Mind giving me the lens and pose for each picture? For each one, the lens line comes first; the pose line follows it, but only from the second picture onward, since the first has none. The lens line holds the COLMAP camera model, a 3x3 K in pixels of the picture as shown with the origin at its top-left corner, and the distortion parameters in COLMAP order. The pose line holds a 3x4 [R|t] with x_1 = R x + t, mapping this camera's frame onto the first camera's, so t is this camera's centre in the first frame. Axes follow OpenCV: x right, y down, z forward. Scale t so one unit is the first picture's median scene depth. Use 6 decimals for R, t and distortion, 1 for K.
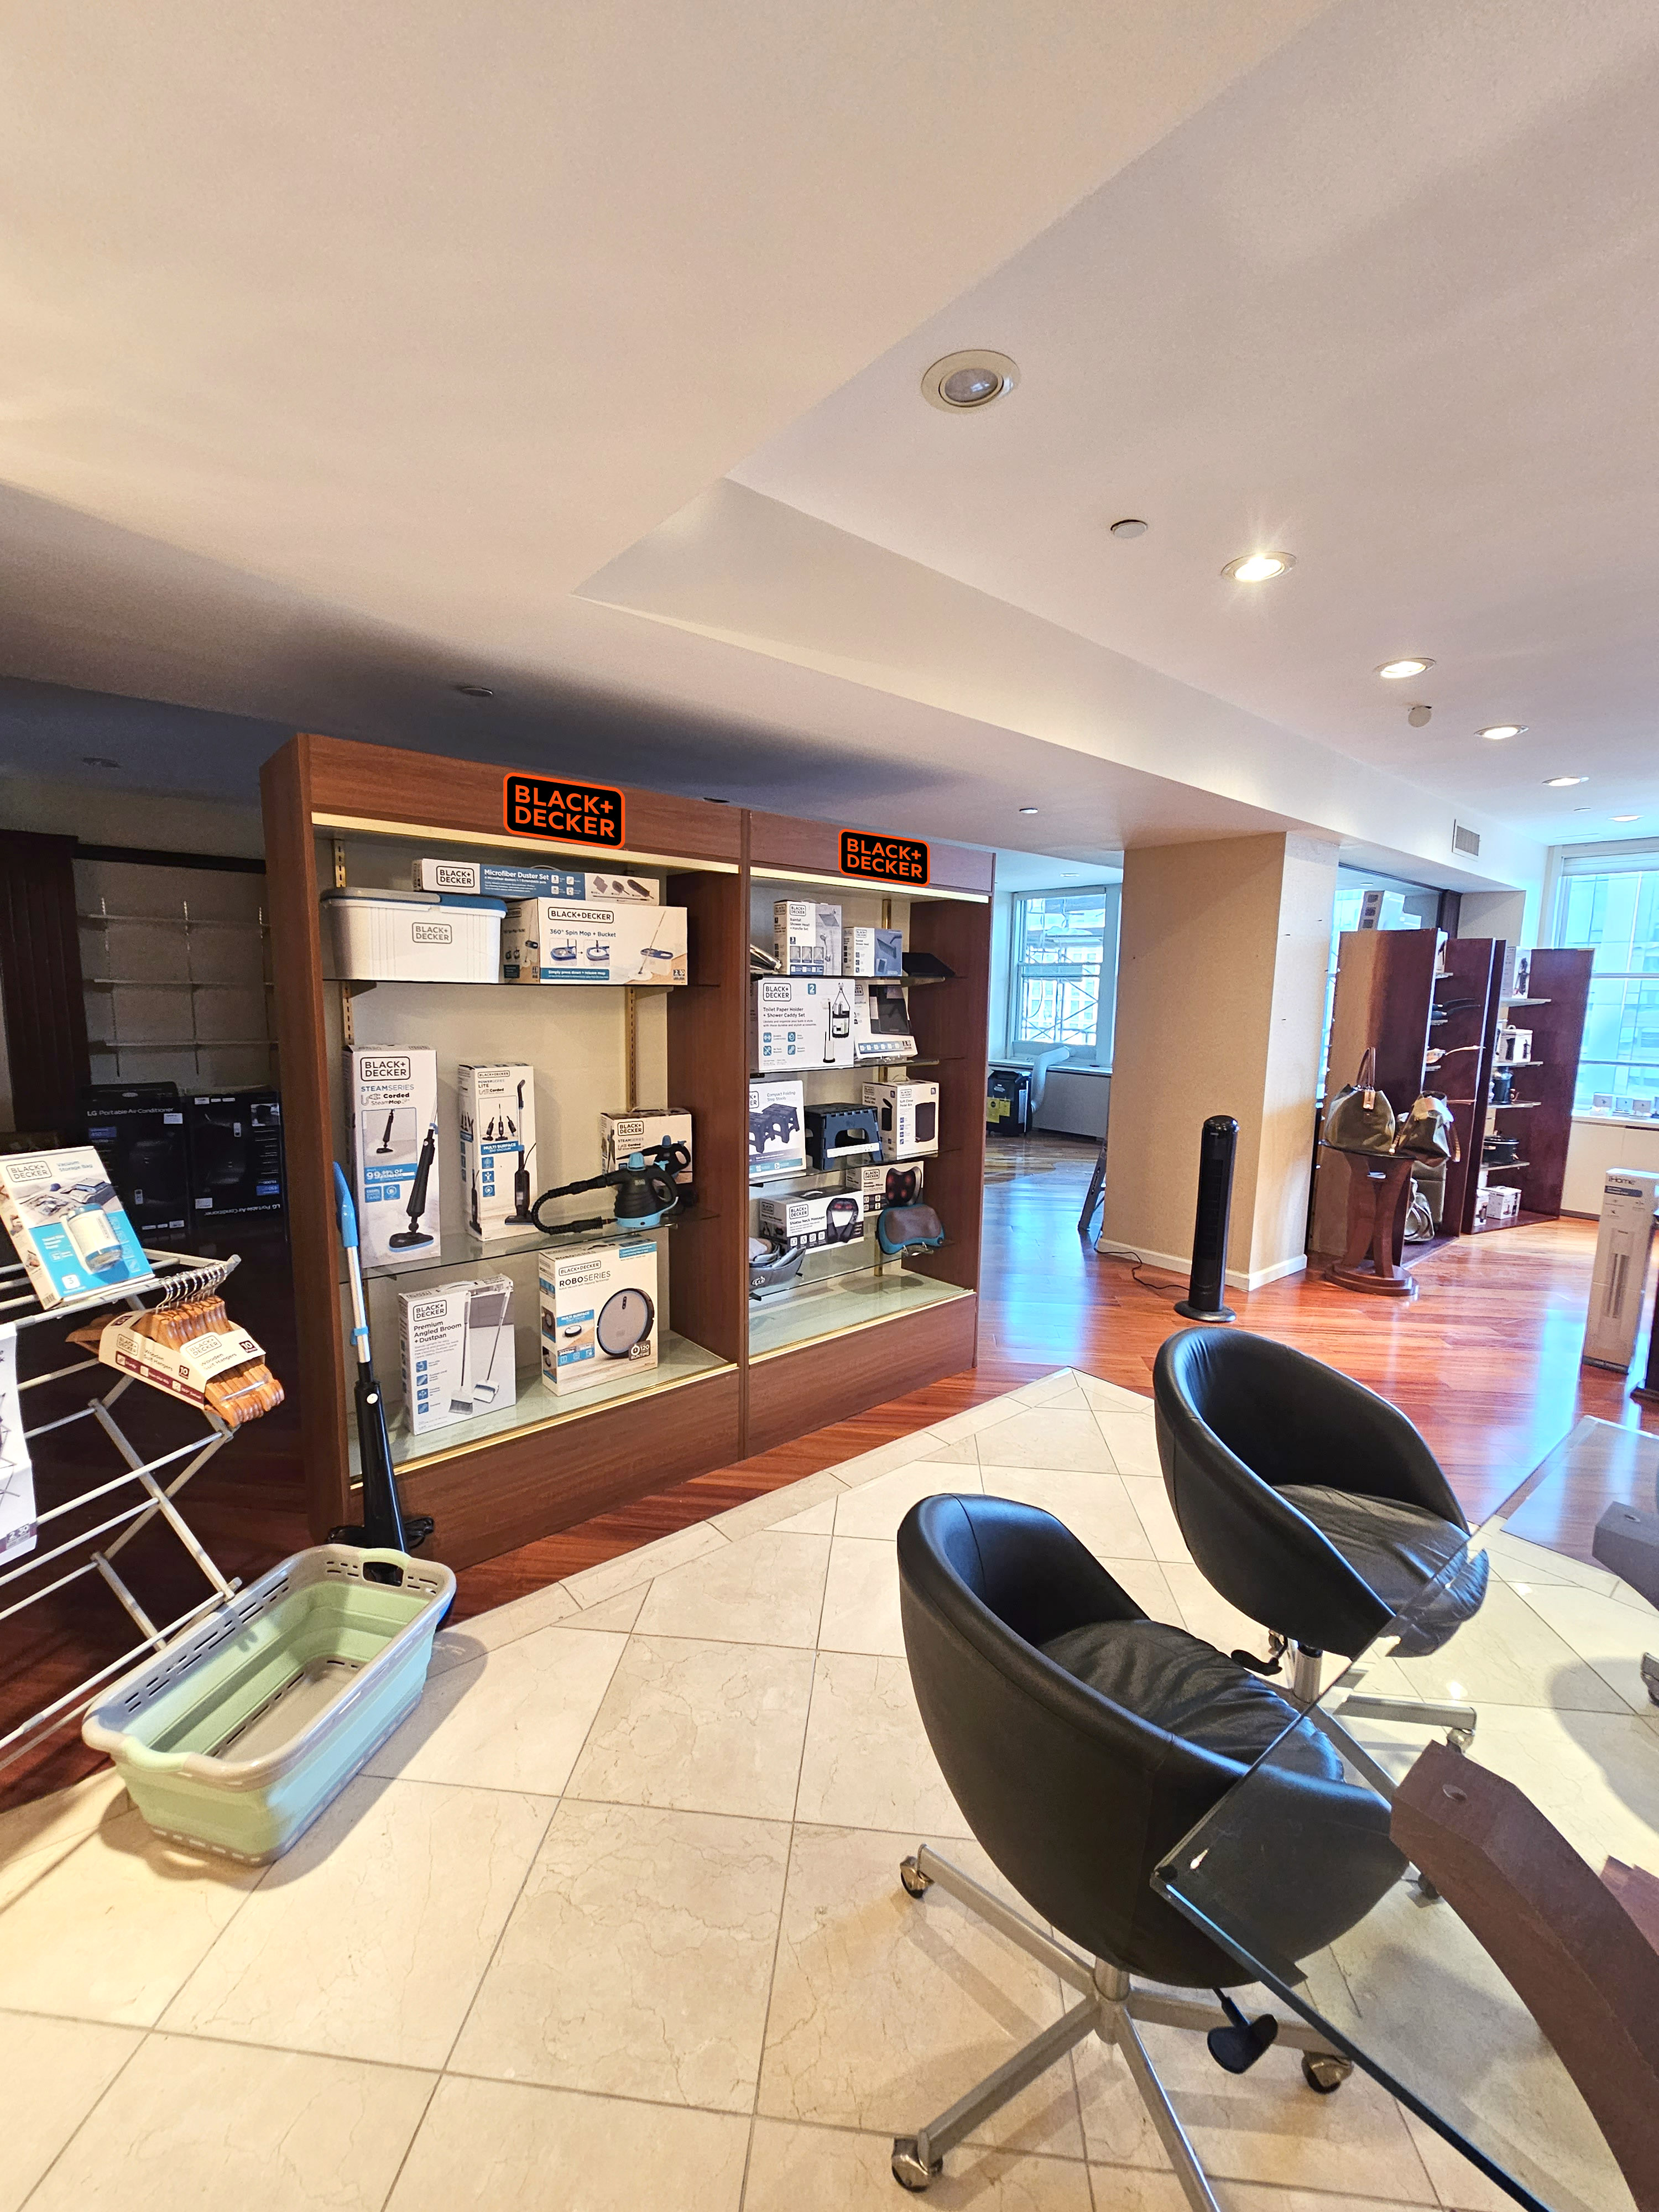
lens RADIAL K [[894.6, 0, 820.4], [0, 894.6, 1115.7], [0, 0, 1]] dist [-0.001470, 0.000017]
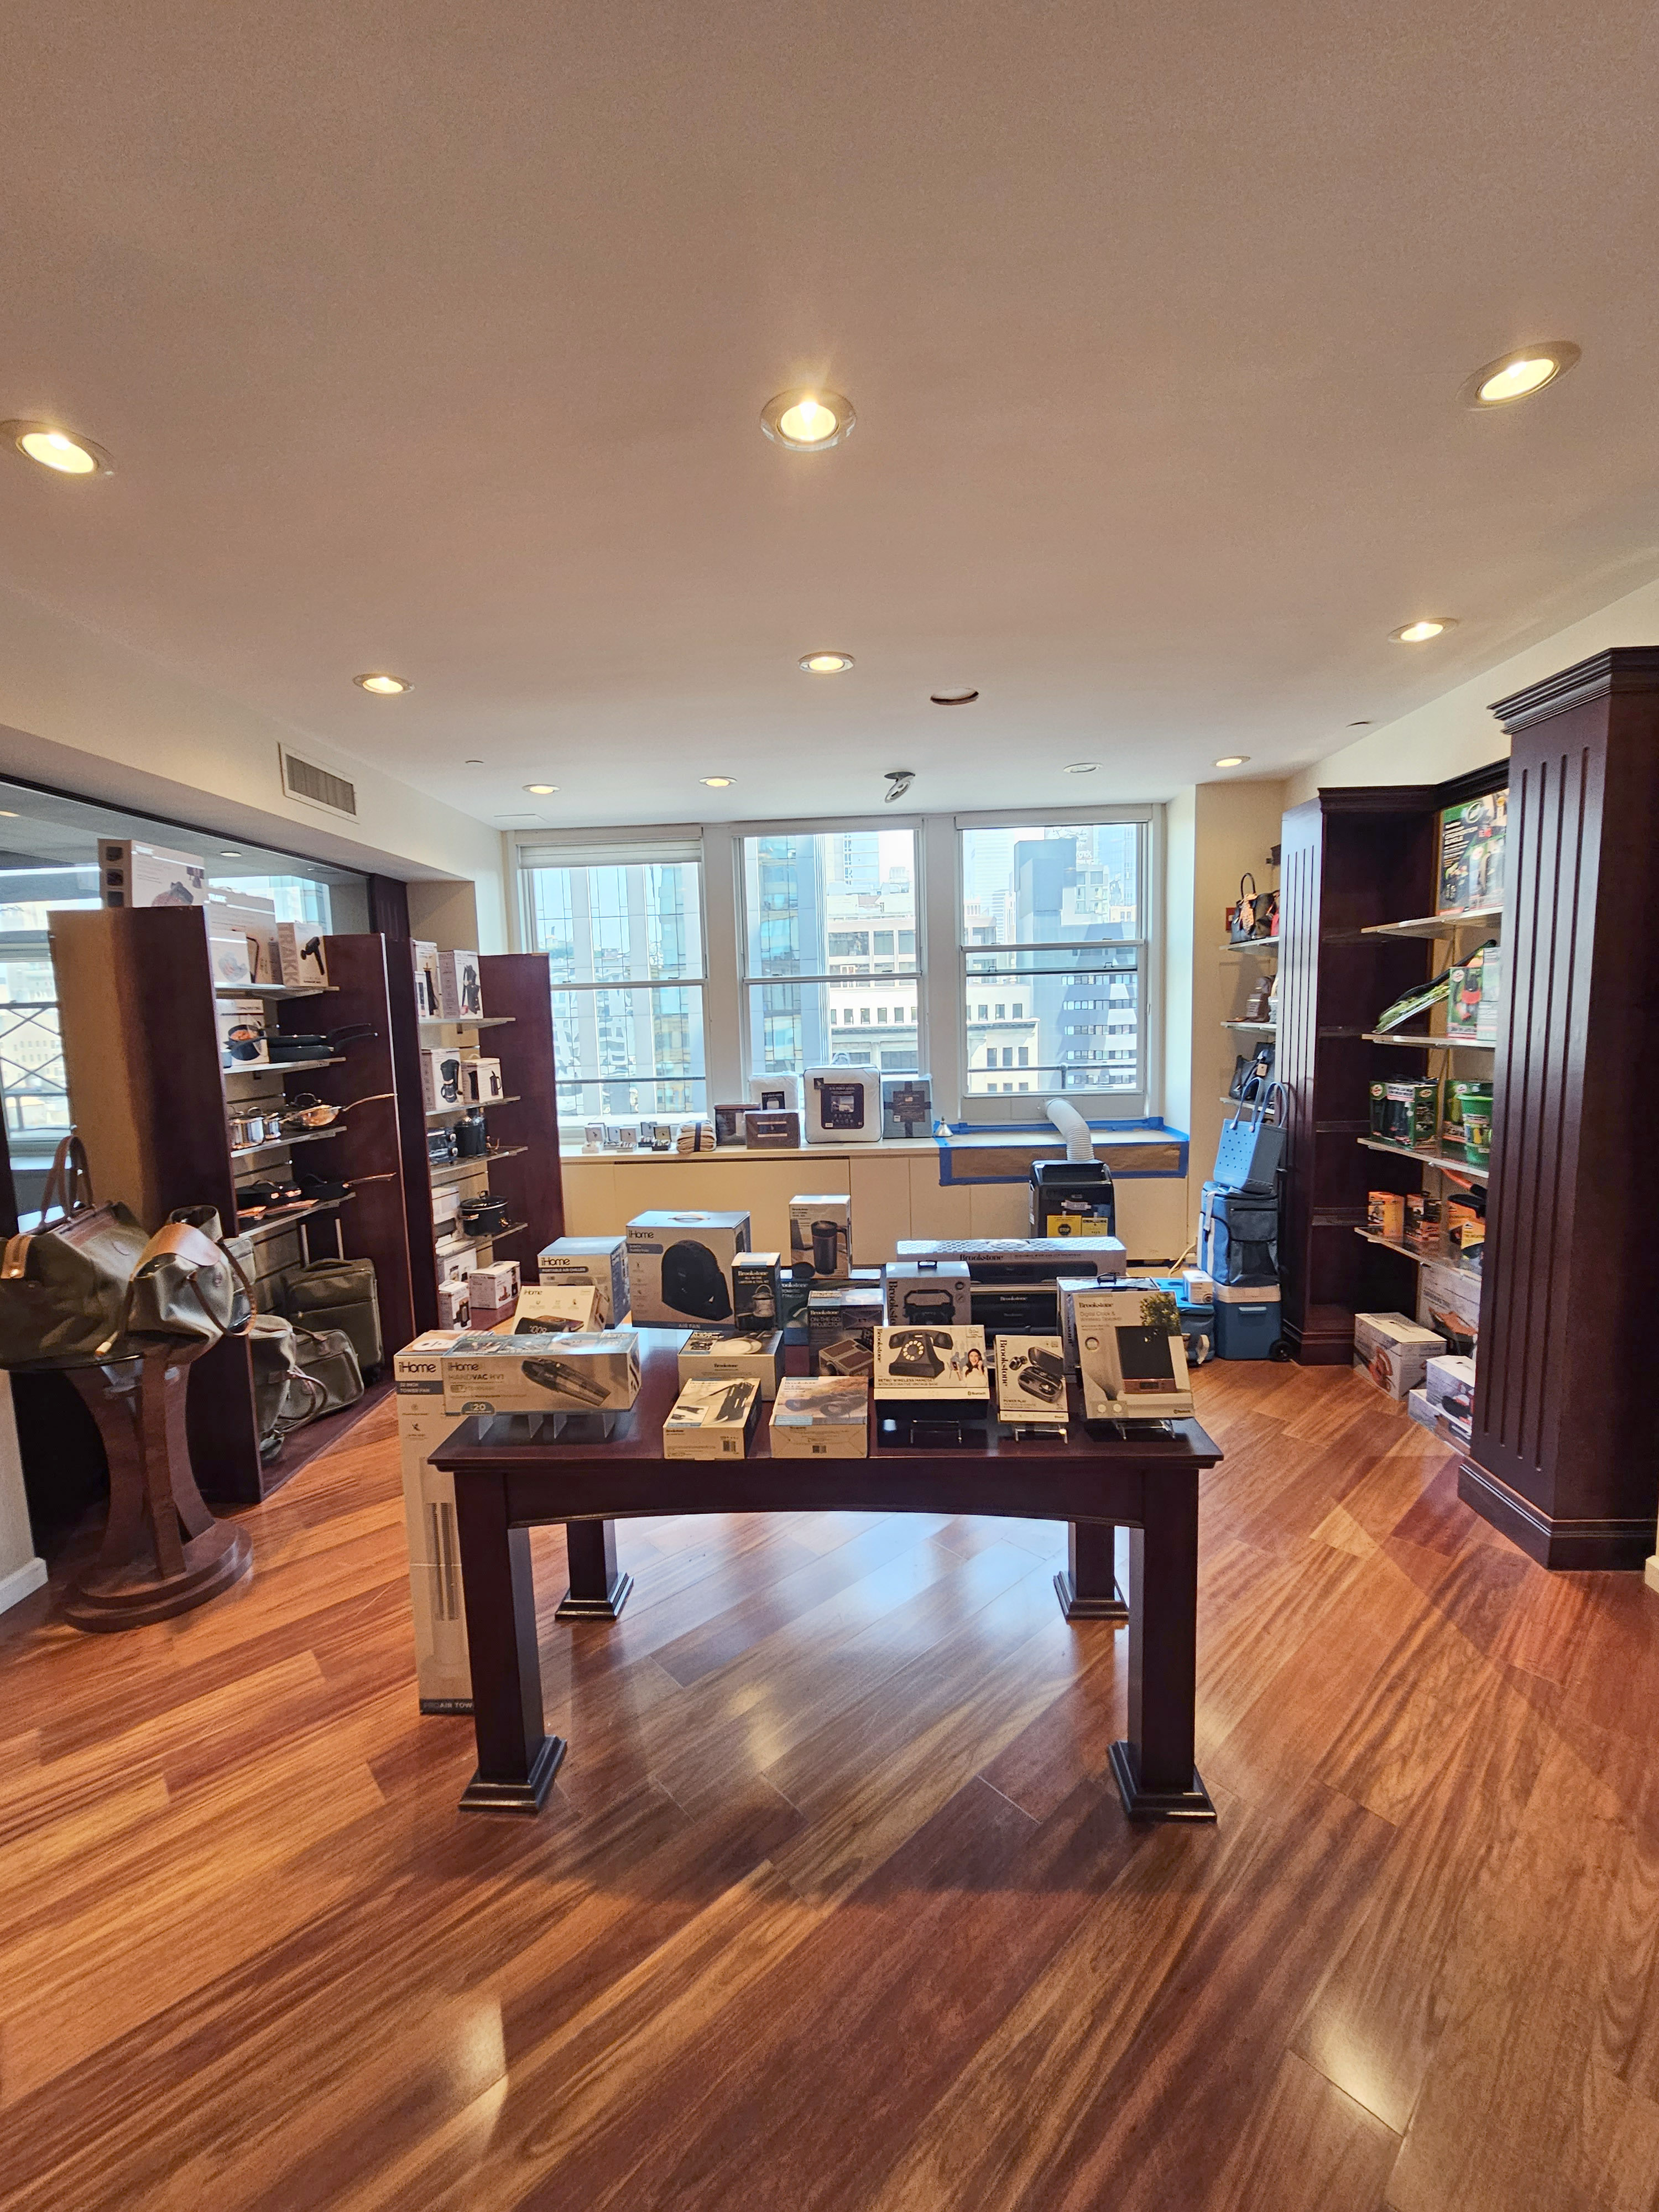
lens RADIAL K [[894.6, 0, 820.4], [0, 894.6, 1115.7], [0, 0, 1]] dist [-0.001470, 0.000017]
pose [[0.670083, -0.123481, 0.731943, 0.411362], [0.140797, 0.989309, 0.038002, -0.036675], [-0.728810, 0.077591, 0.680305, 0.270971]]
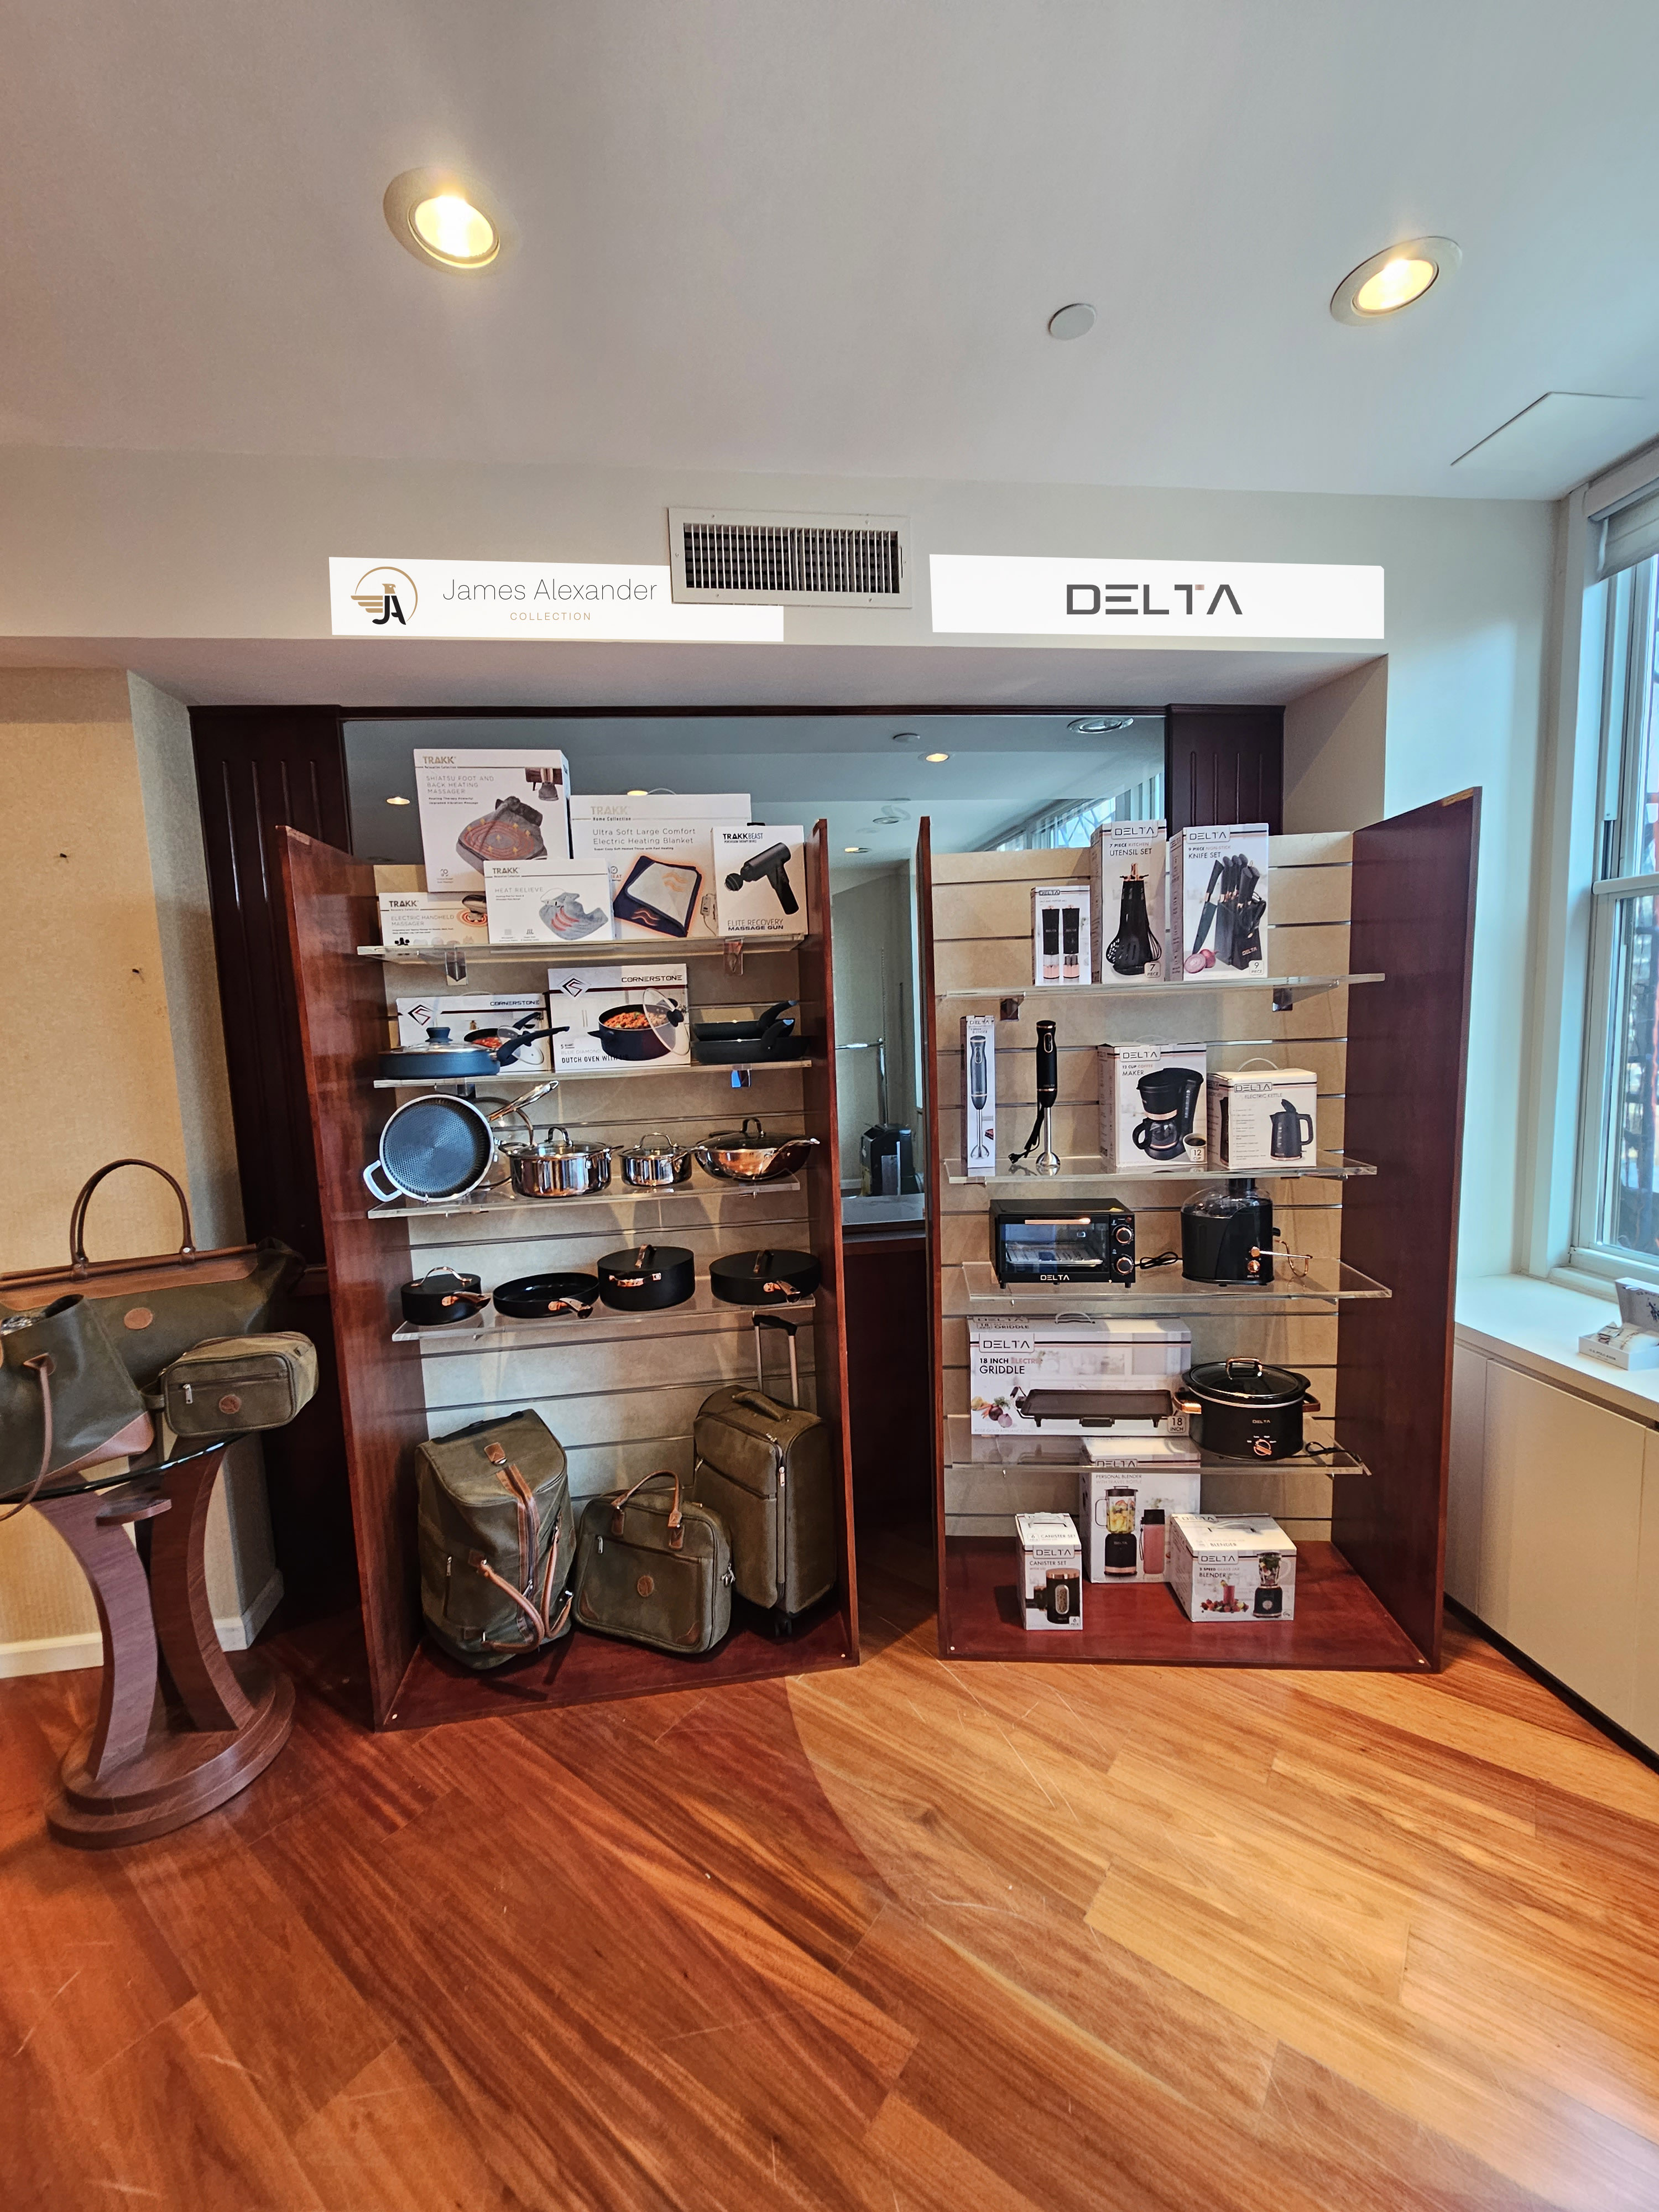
lens RADIAL K [[894.6, 0, 820.4], [0, 894.6, 1115.7], [0, 0, 1]] dist [-0.001470, 0.000017]
pose [[0.849812, 0.006898, -0.527040, 0.829445], [-0.016439, 0.999775, -0.013421, -0.073227], [0.526829, 0.020069, 0.849734, 0.634434]]
